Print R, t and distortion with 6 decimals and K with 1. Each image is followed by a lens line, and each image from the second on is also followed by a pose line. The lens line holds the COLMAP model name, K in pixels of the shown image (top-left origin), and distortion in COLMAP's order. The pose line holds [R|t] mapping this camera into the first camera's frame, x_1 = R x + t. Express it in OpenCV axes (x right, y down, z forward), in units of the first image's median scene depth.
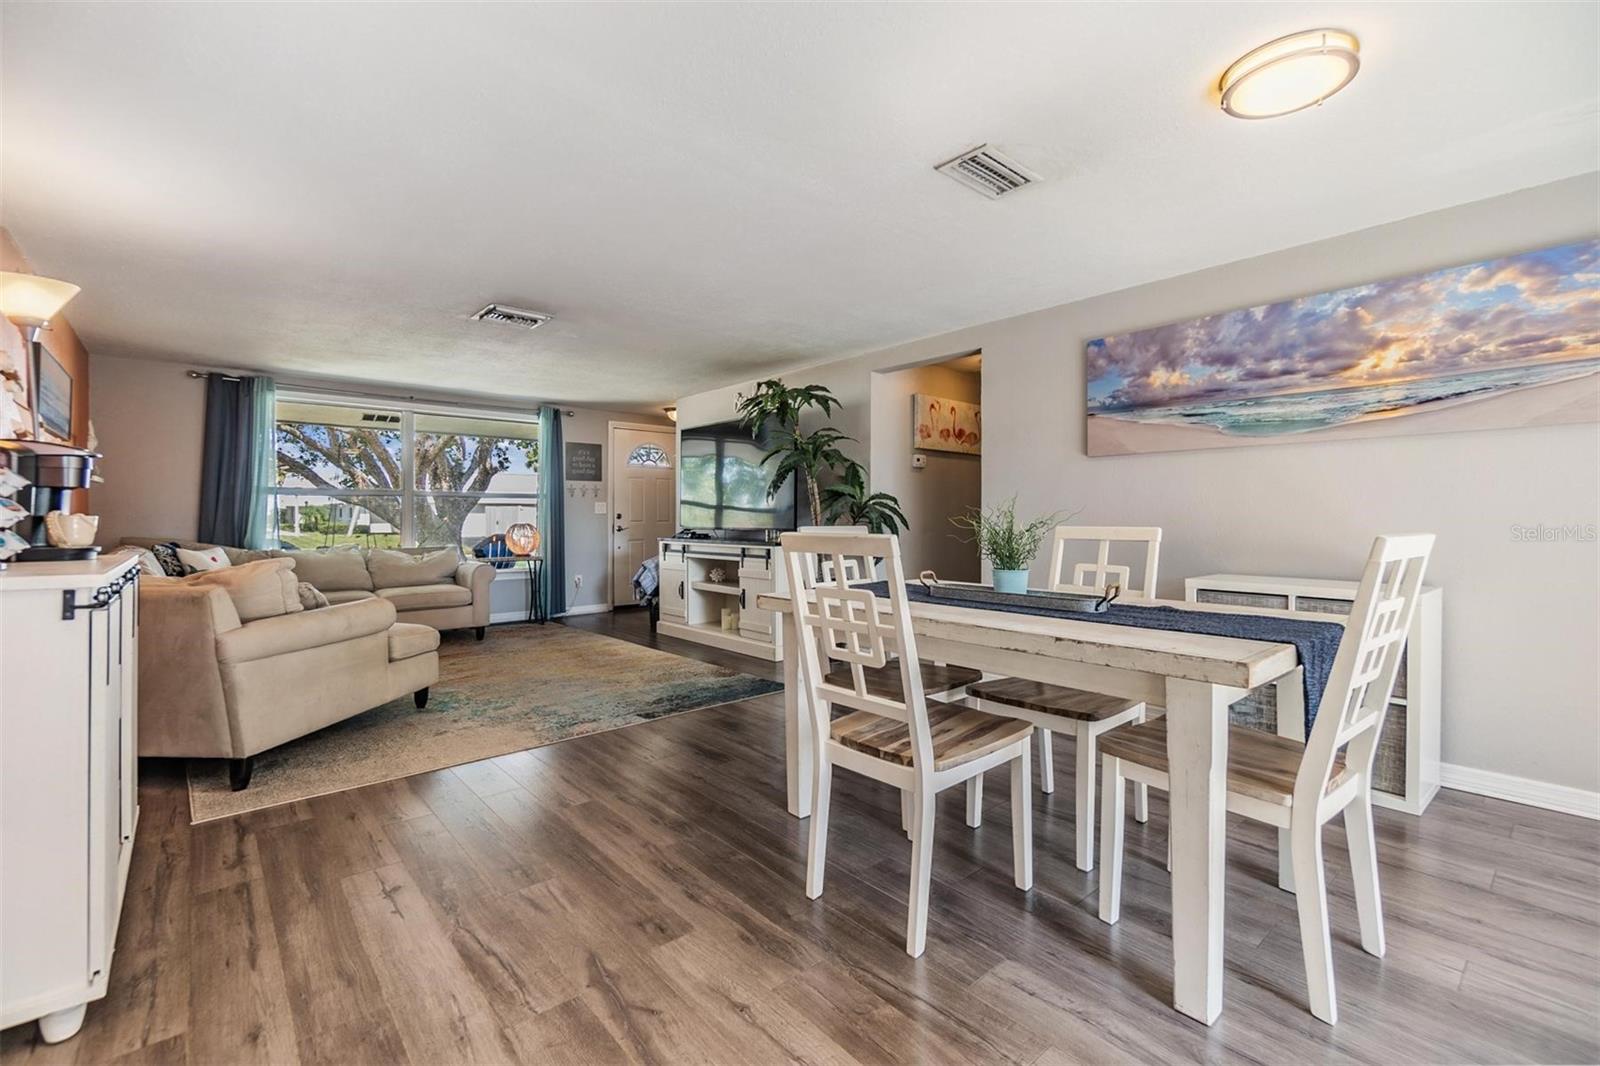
lens RADIAL K [[698.0, 0, 793.8], [0, 698.0, 518.5], [0, 0, 1]] dist [-0.005950, 0.001546]
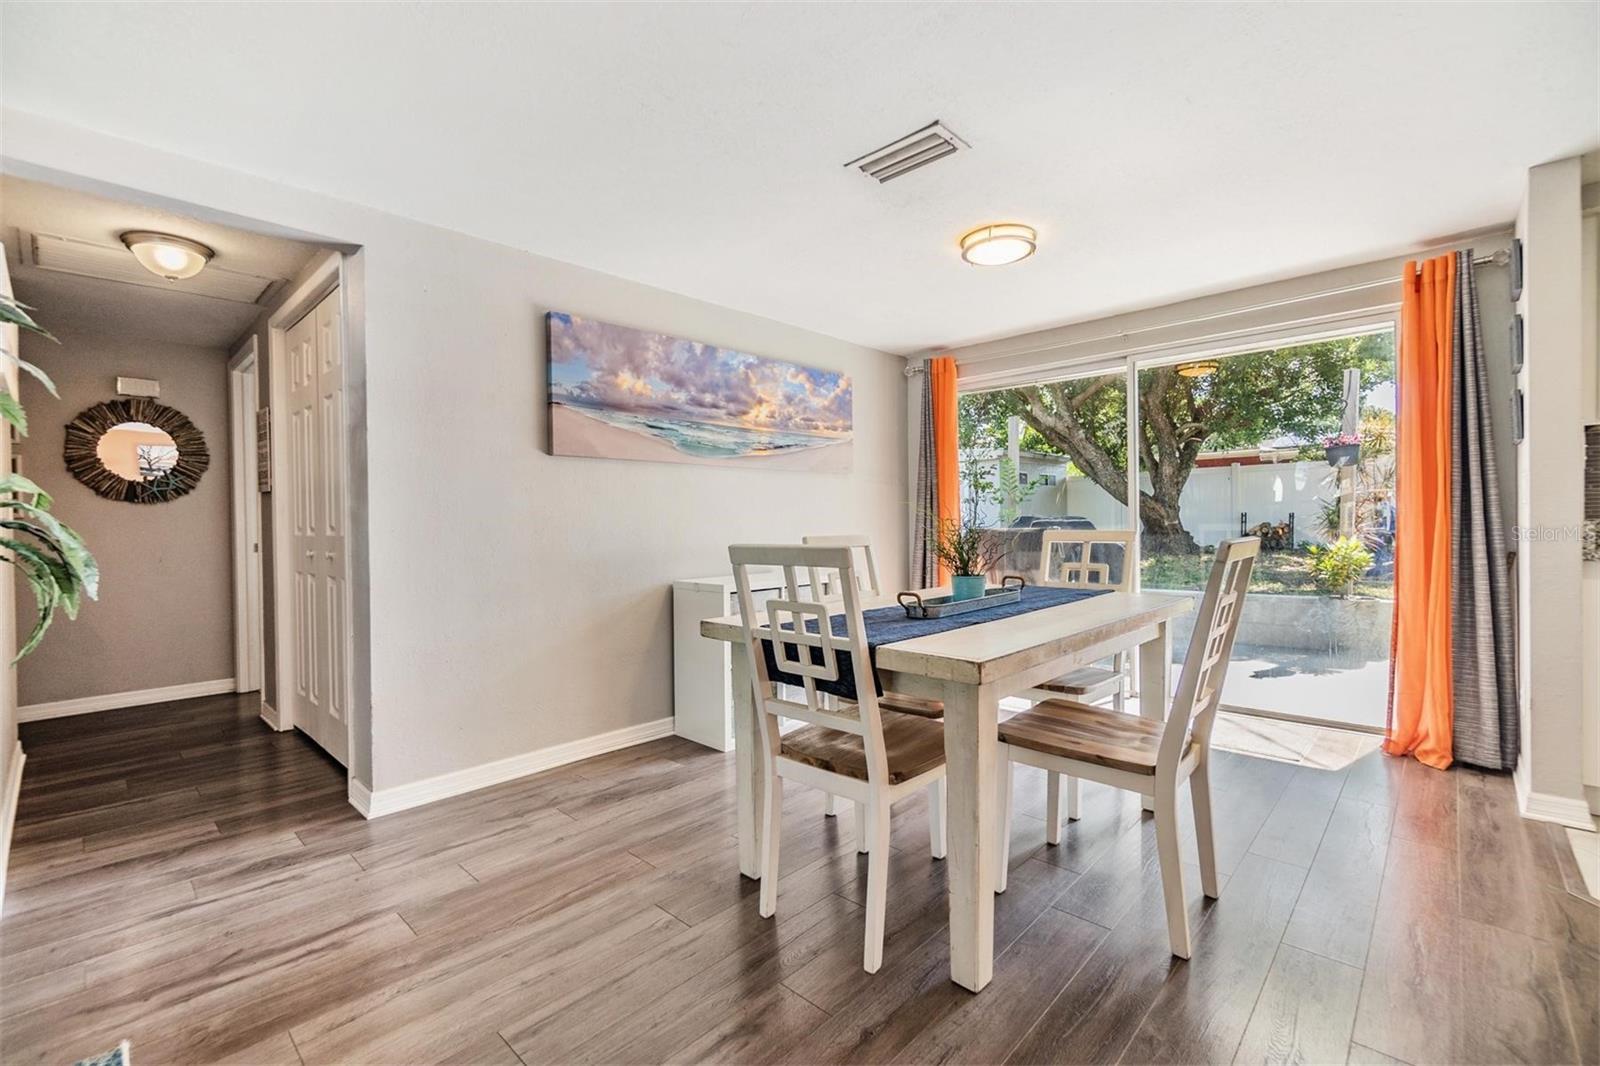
lens RADIAL K [[698.0, 0, 774.8], [0, 698.0, 532.2], [0, 0, 1]] dist [-0.005950, 0.001546]
pose [[-0.097859, -0.010933, 0.995140, -0.441588], [0.015052, 0.999809, 0.012464, -0.005113], [-0.995086, 0.016199, -0.097675, 0.893871]]
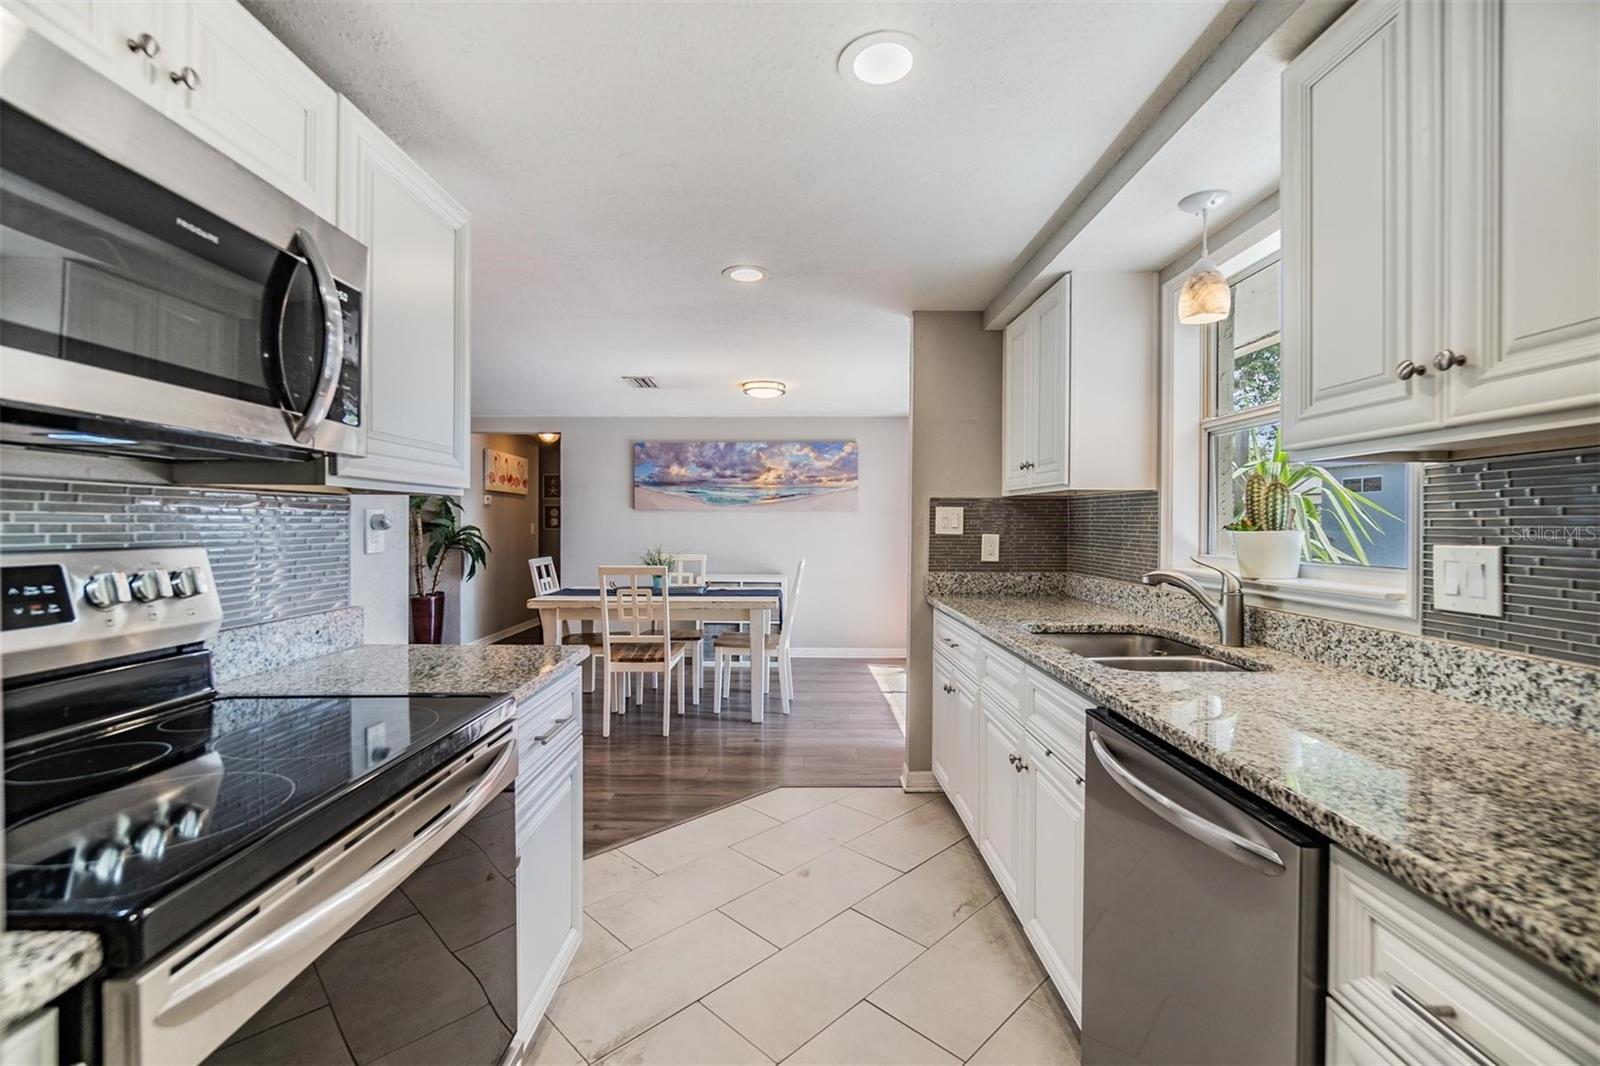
lens RADIAL K [[698.0, 0, 792.0], [0, 698.0, 528.4], [0, 0, 1]] dist [-0.005950, 0.001546]
pose [[0.660168, -0.006222, 0.751092, -0.666729], [-0.000776, 0.999960, 0.008965, -0.063211], [-0.751117, -0.006501, 0.660137, -0.463385]]
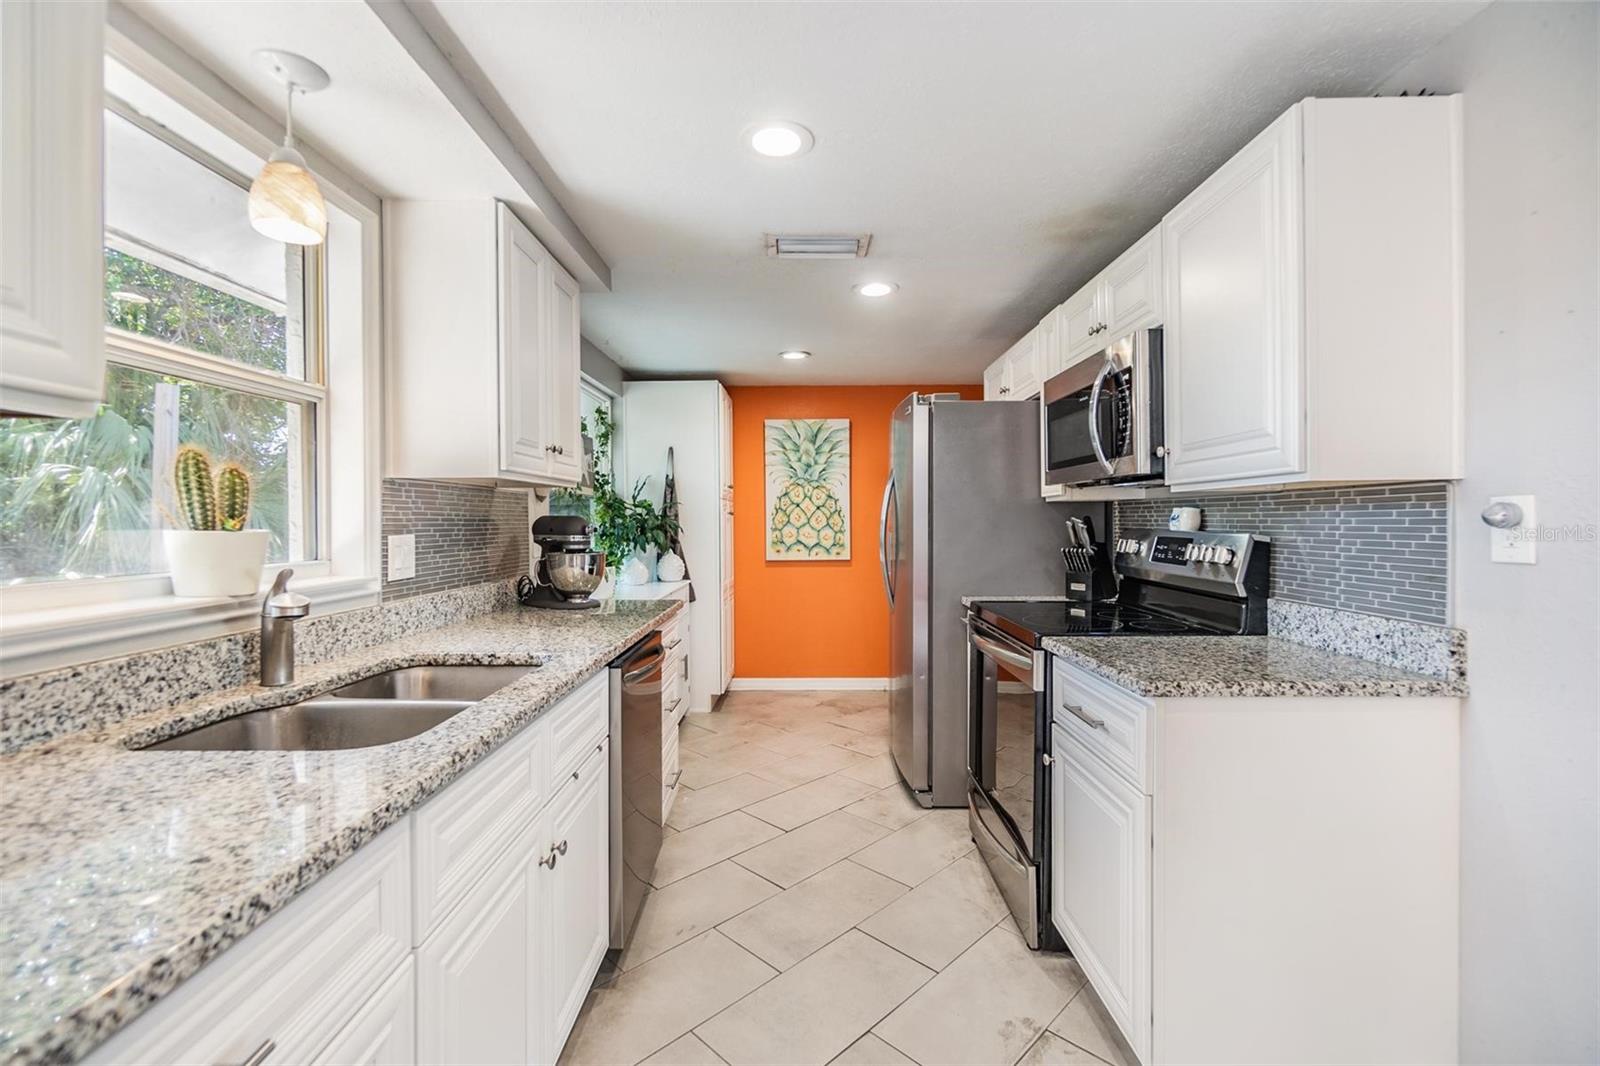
lens RADIAL K [[698.0, 0, 792.8], [0, 698.0, 526.6], [0, 0, 1]] dist [-0.005950, 0.001546]
pose [[-0.657781, 0.006815, -0.753178, 0.084988], [0.003487, 0.999976, 0.006003, -0.060230], [0.753201, 0.001323, -0.657789, 0.137023]]
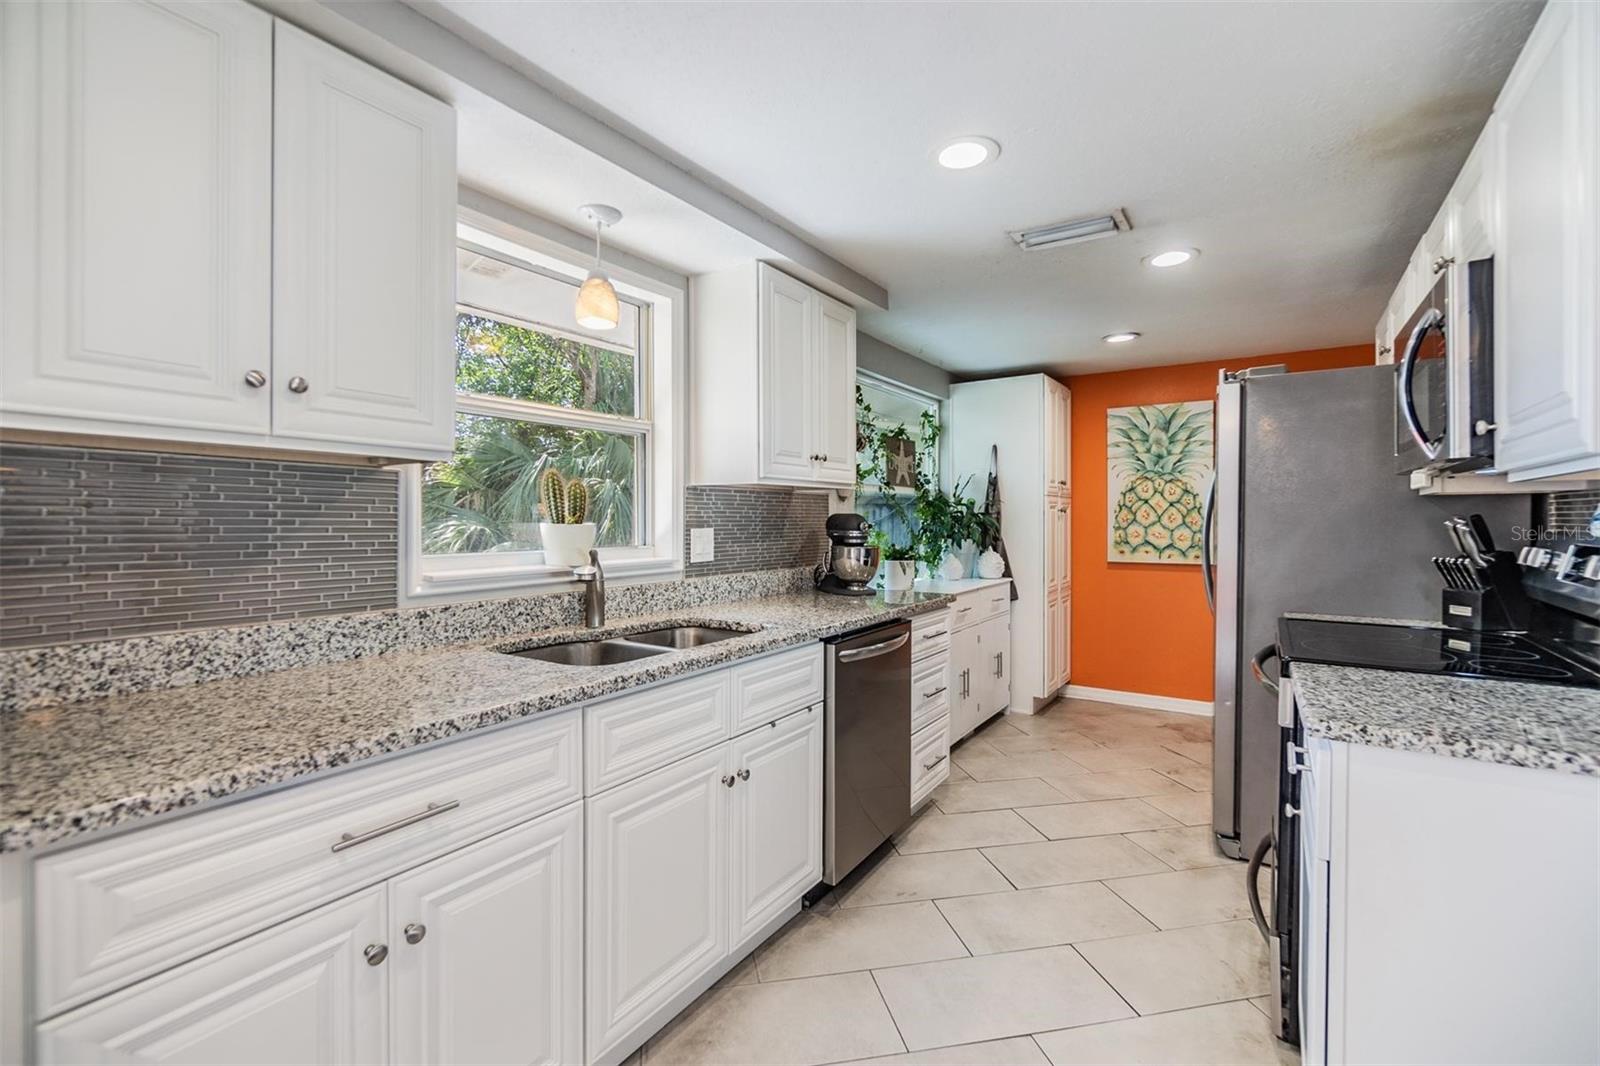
lens RADIAL K [[698.0, 0, 780.2], [0, 698.0, 527.4], [0, 0, 1]] dist [-0.005950, 0.001546]
pose [[-0.965788, 0.000819, -0.259333, -0.021567], [-0.002139, 0.999936, 0.011123, -0.060758], [0.259326, 0.011297, -0.965724, 0.273642]]
